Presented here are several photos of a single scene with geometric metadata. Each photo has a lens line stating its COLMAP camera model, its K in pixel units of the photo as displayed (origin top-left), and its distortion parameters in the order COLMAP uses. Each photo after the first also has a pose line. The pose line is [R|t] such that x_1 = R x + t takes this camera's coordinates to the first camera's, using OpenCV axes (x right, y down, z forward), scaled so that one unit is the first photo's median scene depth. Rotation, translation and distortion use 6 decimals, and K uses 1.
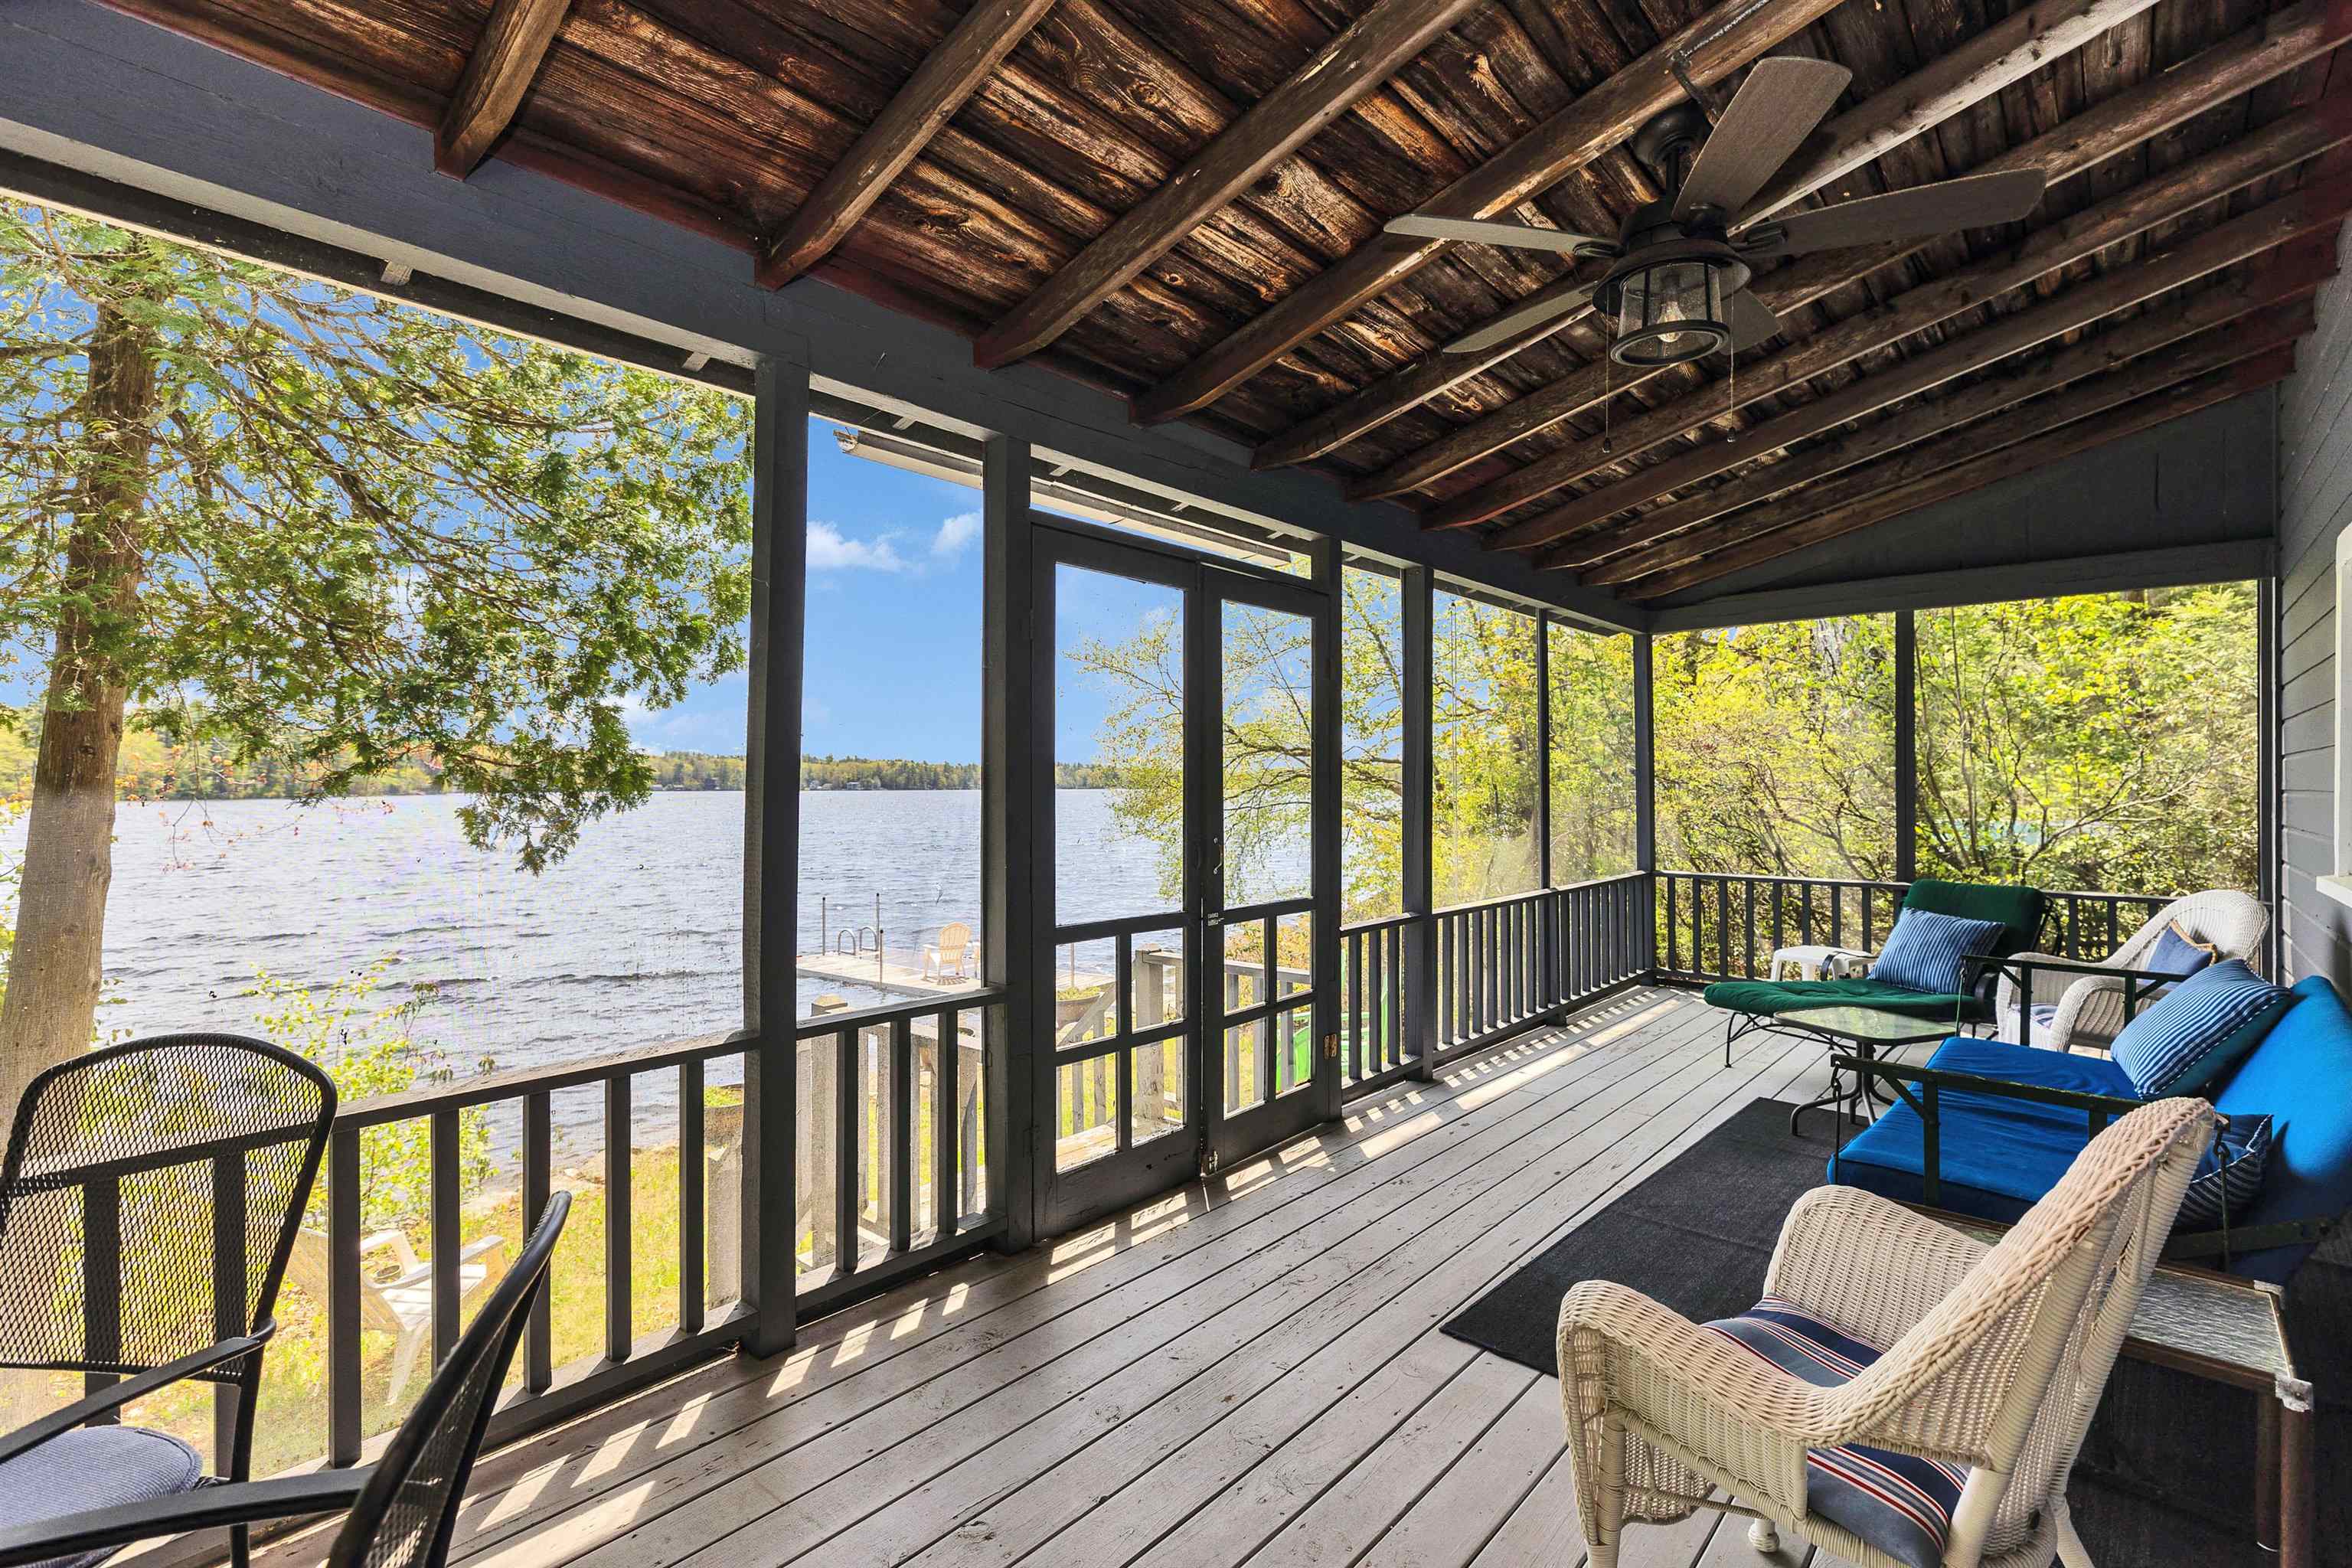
lens RADIAL K [[1061.8, 0, 1175.6], [0, 1061.8, 779.5], [0, 0, 1]] dist [0.003928, -0.000134]
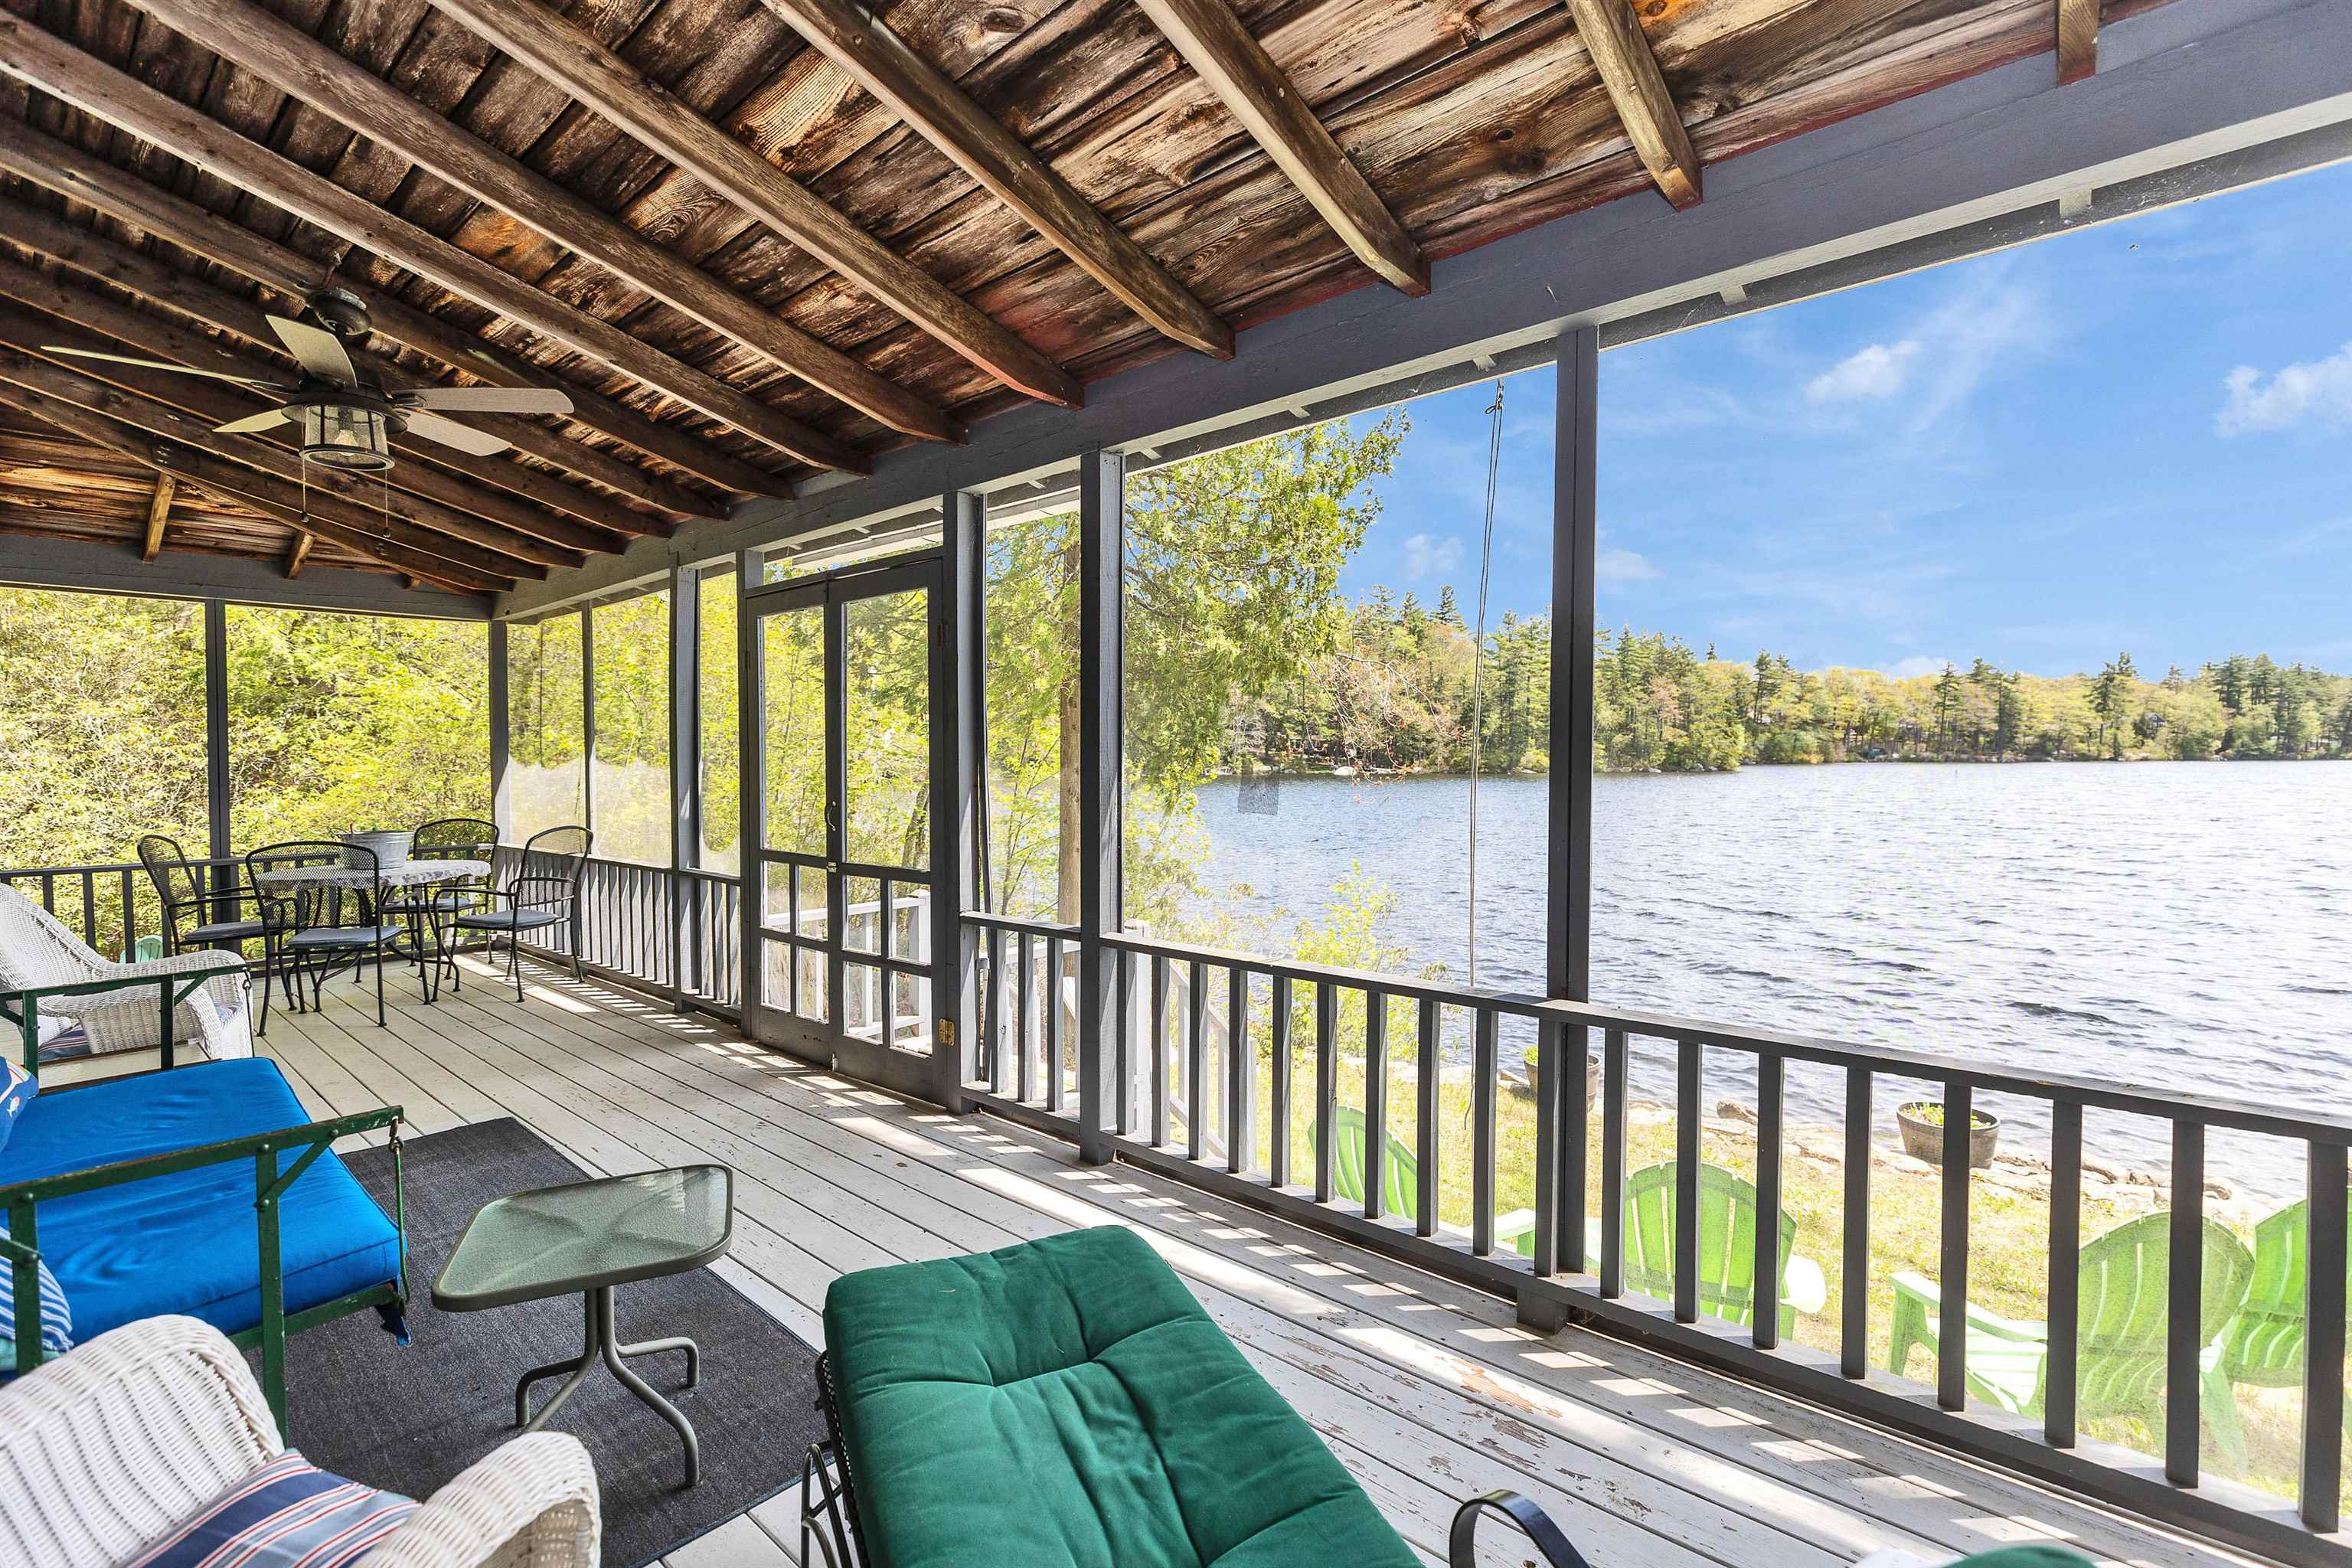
lens RADIAL K [[1050.6, 0, 1176.2], [0, 1050.6, 776.7], [0, 0, 1]] dist [0.001220, 0.000123]
pose [[0.012598, 0.023657, -0.999641, 1.029600], [0.011532, 0.999650, 0.023802, 0.000786], [0.999854, -0.011828, 0.012321, 1.134027]]
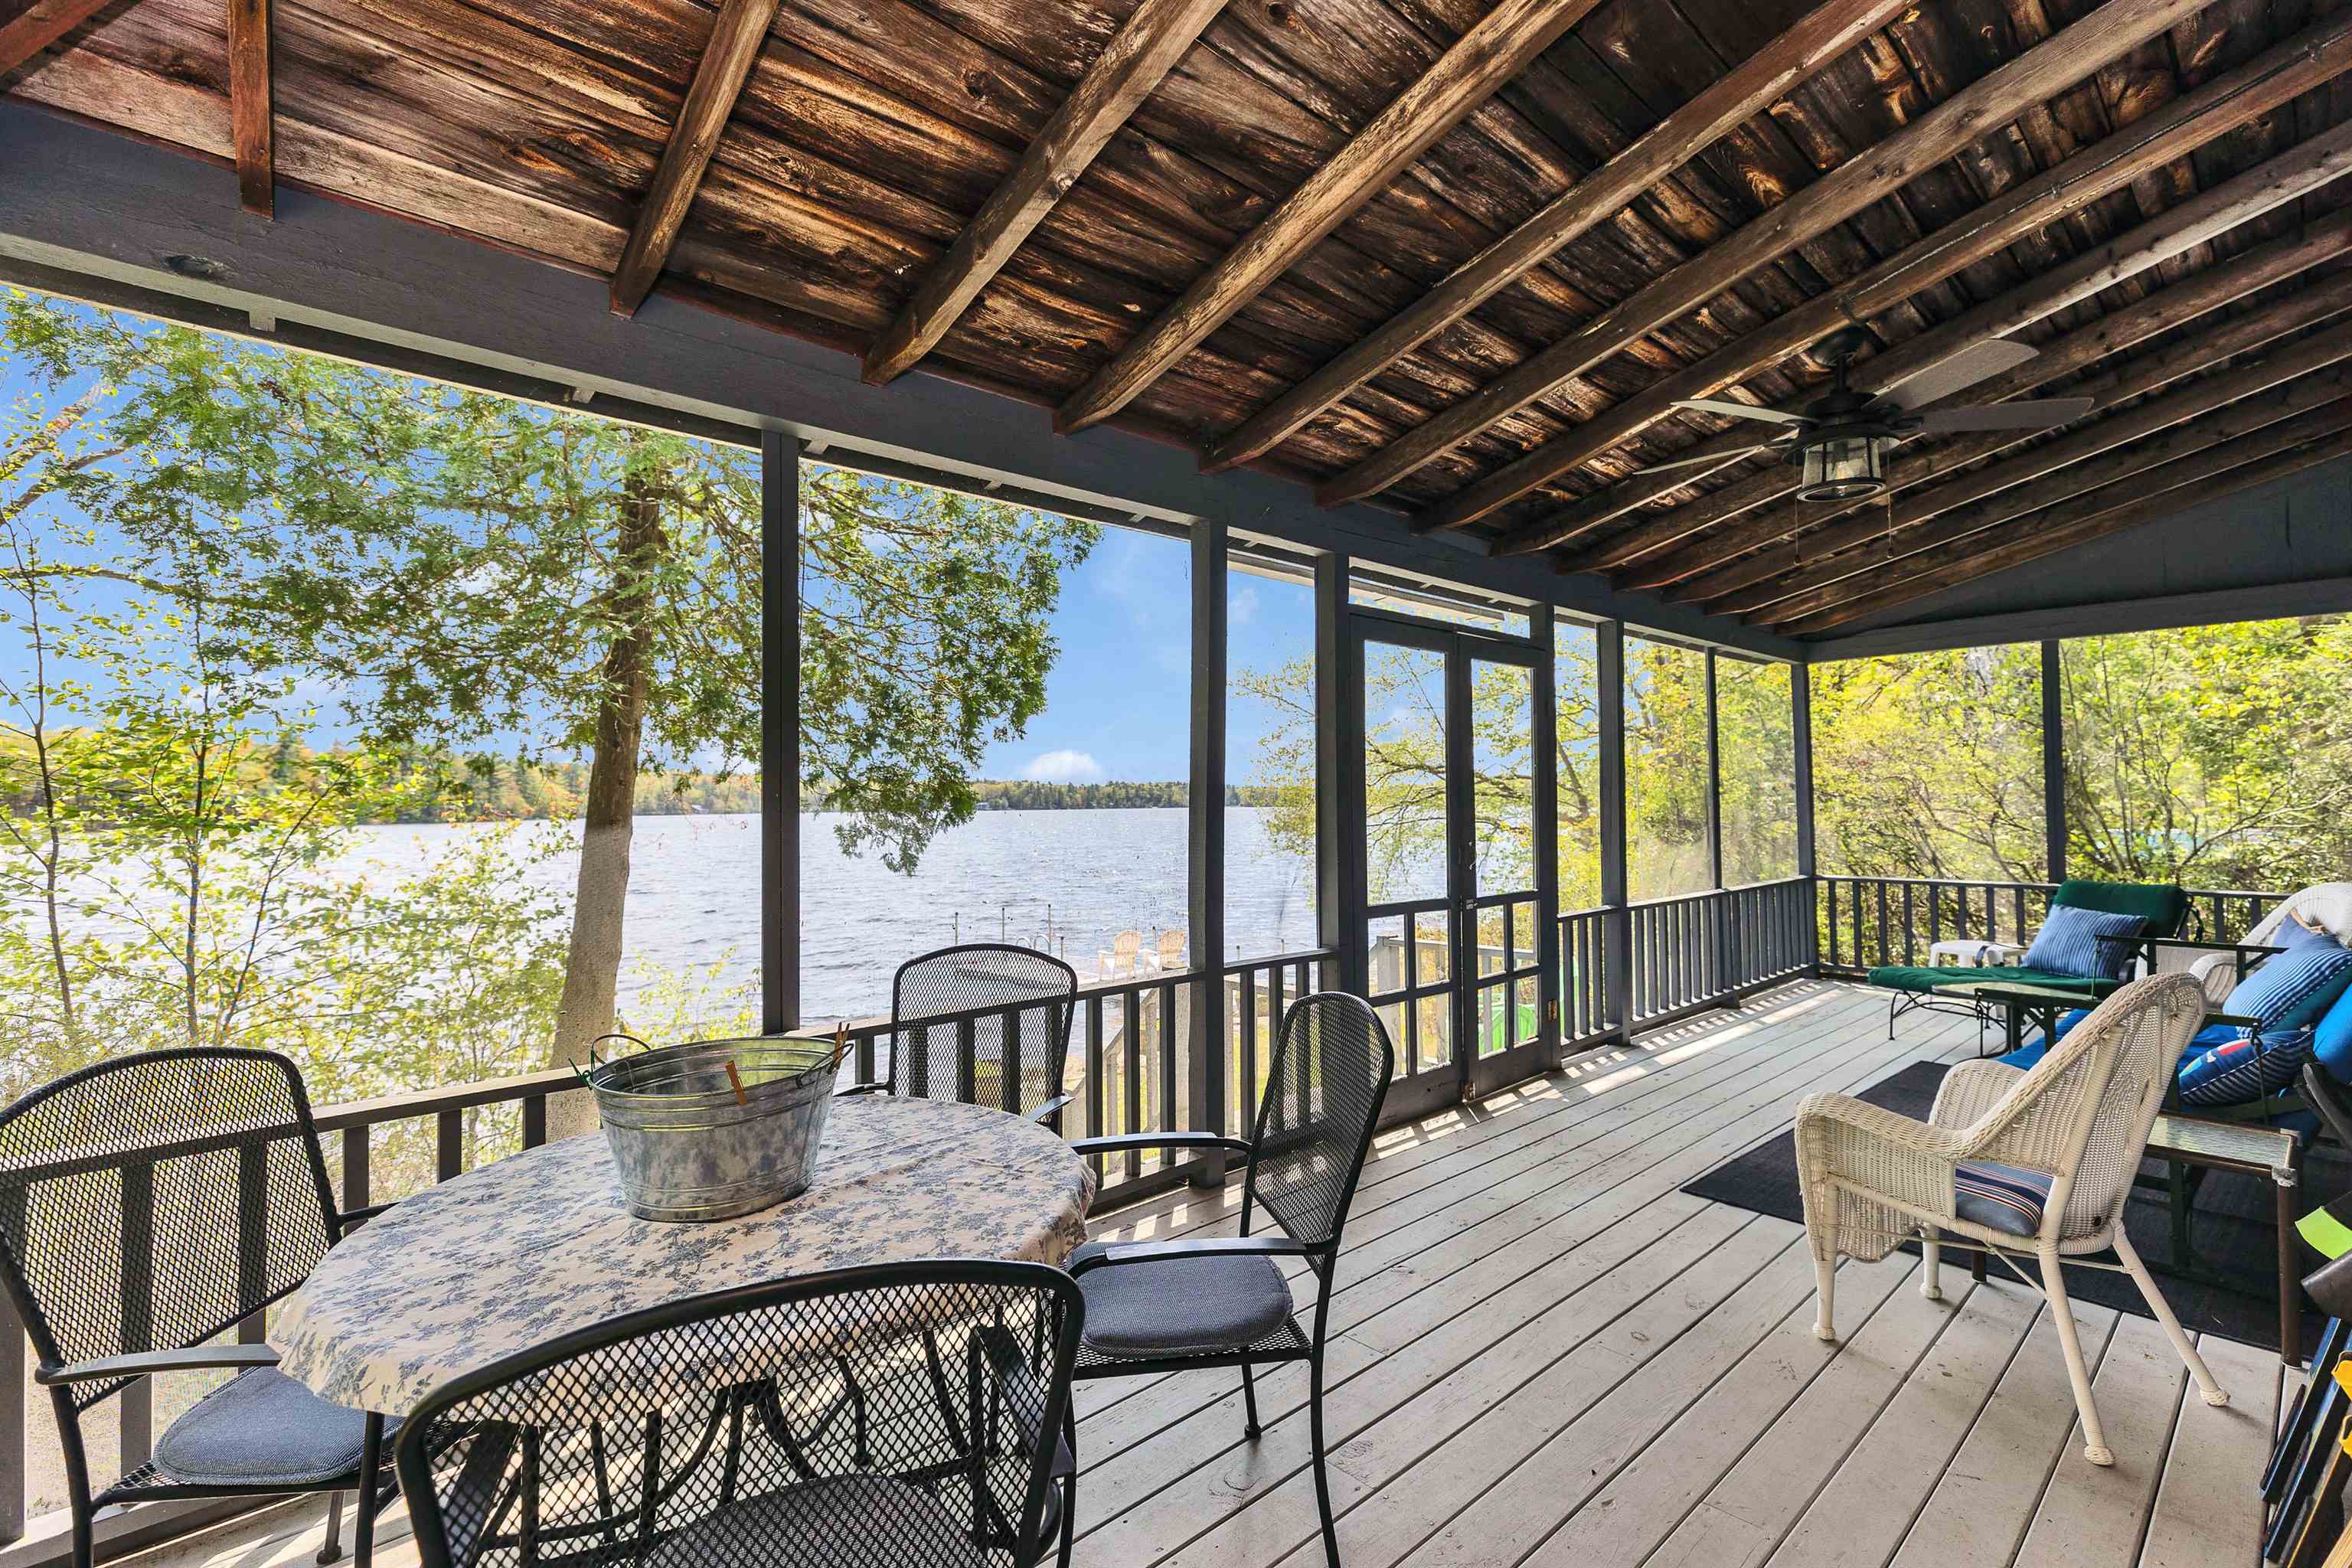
lens RADIAL K [[1050.6, 0, 1176.2], [0, 1050.6, 776.7], [0, 0, 1]] dist [0.001220, 0.000123]
pose [[0.994038, -0.011202, -0.108455, -0.147927], [0.009027, 0.999749, -0.020521, -0.001324], [0.108658, 0.019420, 0.993890, -0.265257]]
